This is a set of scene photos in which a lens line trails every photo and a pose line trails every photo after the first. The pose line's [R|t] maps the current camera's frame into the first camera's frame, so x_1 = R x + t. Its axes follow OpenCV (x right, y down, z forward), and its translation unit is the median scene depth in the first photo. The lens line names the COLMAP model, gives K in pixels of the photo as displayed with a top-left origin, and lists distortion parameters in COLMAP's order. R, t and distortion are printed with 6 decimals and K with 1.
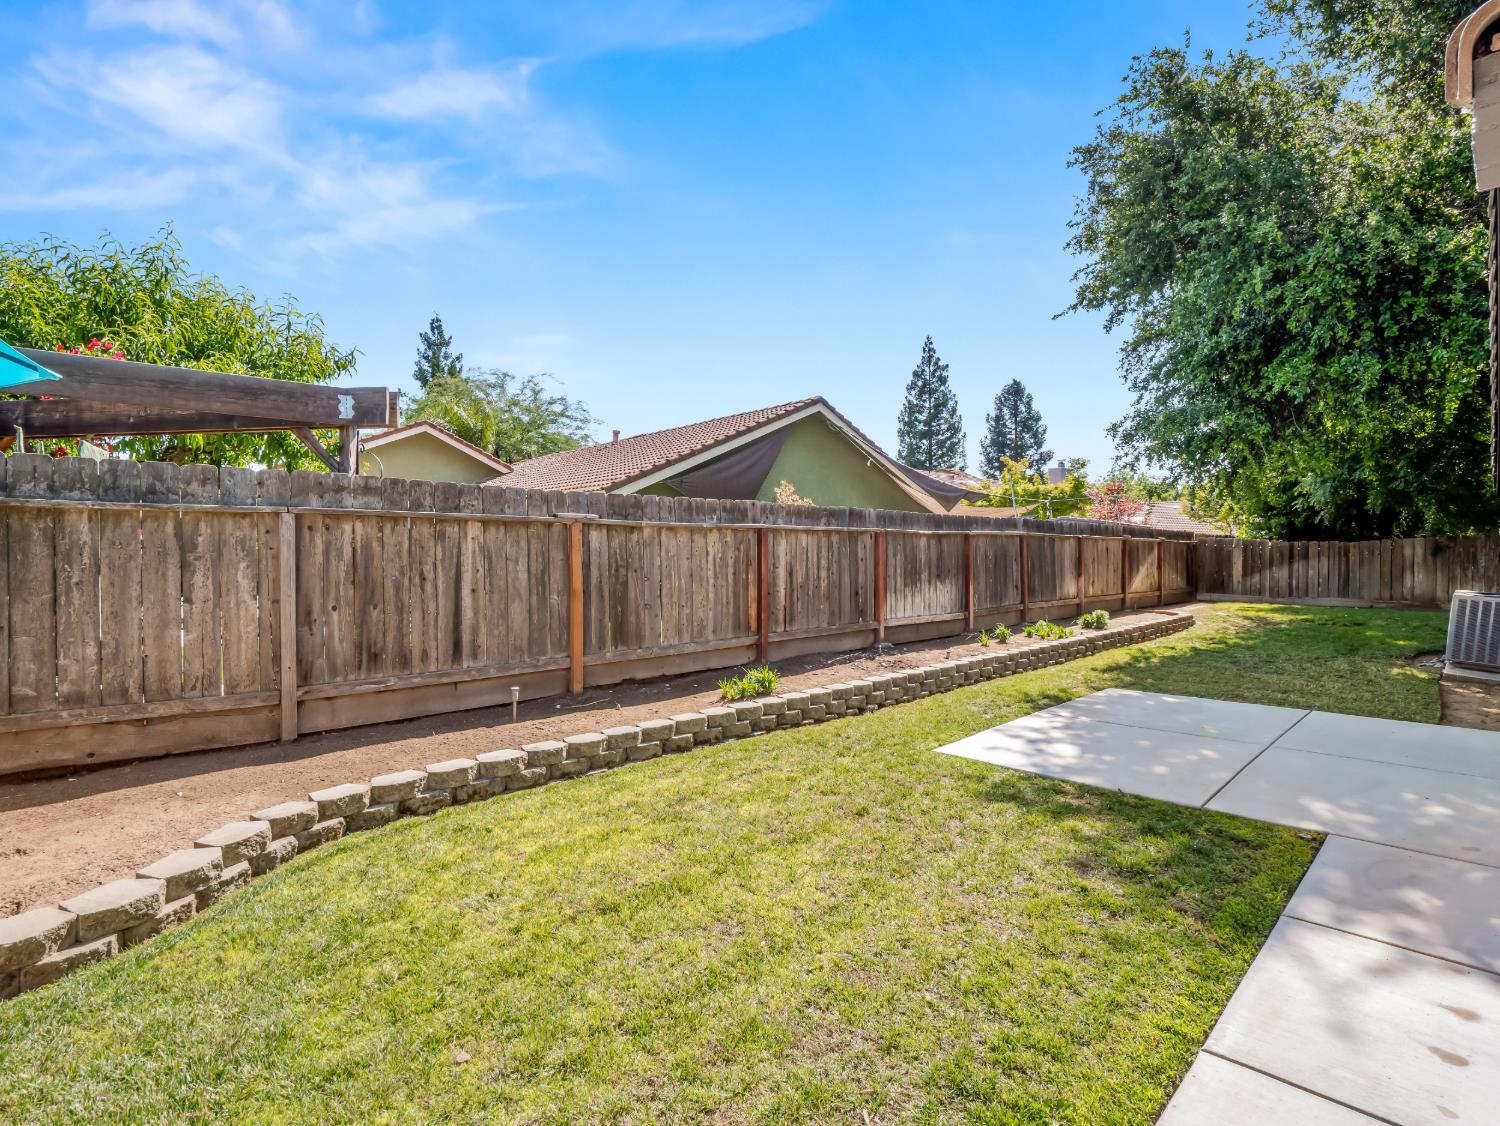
lens RADIAL K [[725.9, 0, 748.4], [0, 725.9, 560.8], [0, 0, 1]] dist [-0.006675, -0.004474]
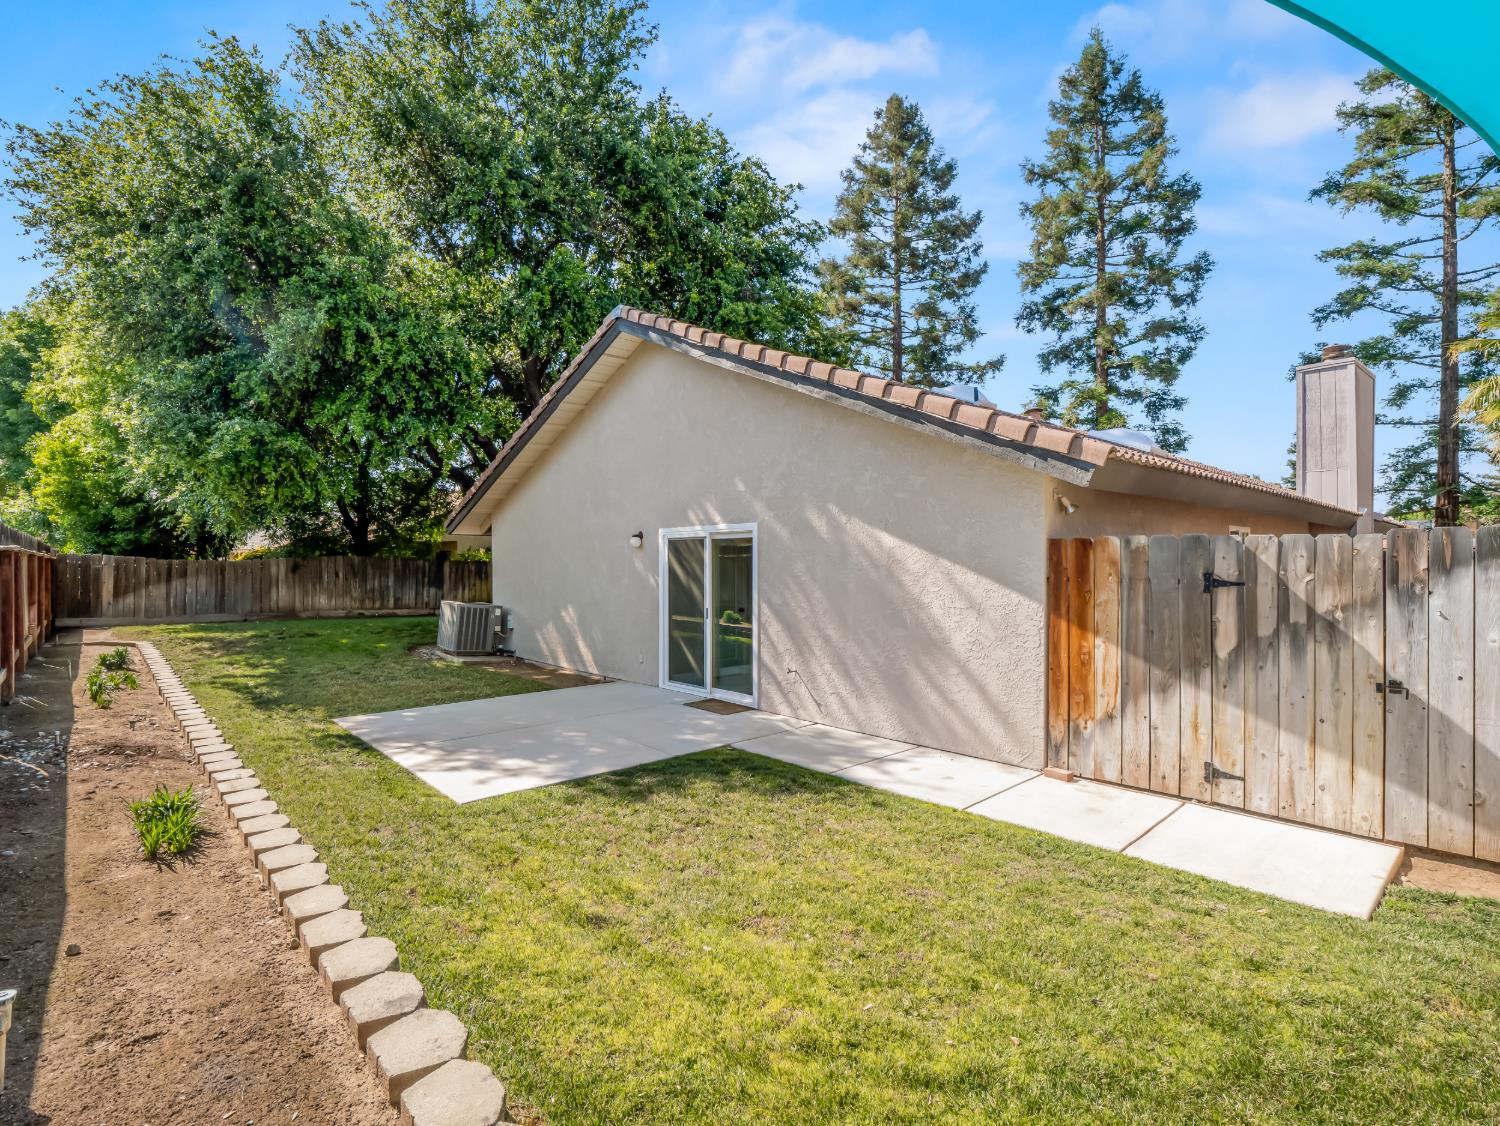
lens RADIAL K [[725.9, 0, 749.1], [0, 725.9, 566.3], [0, 0, 1]] dist [-0.006675, -0.004474]
pose [[0.047719, 0.002421, 0.998858, -0.741044], [0.010447, 0.999941, -0.002922, -0.026489], [-0.998806, 0.010574, 0.047691, 0.727455]]
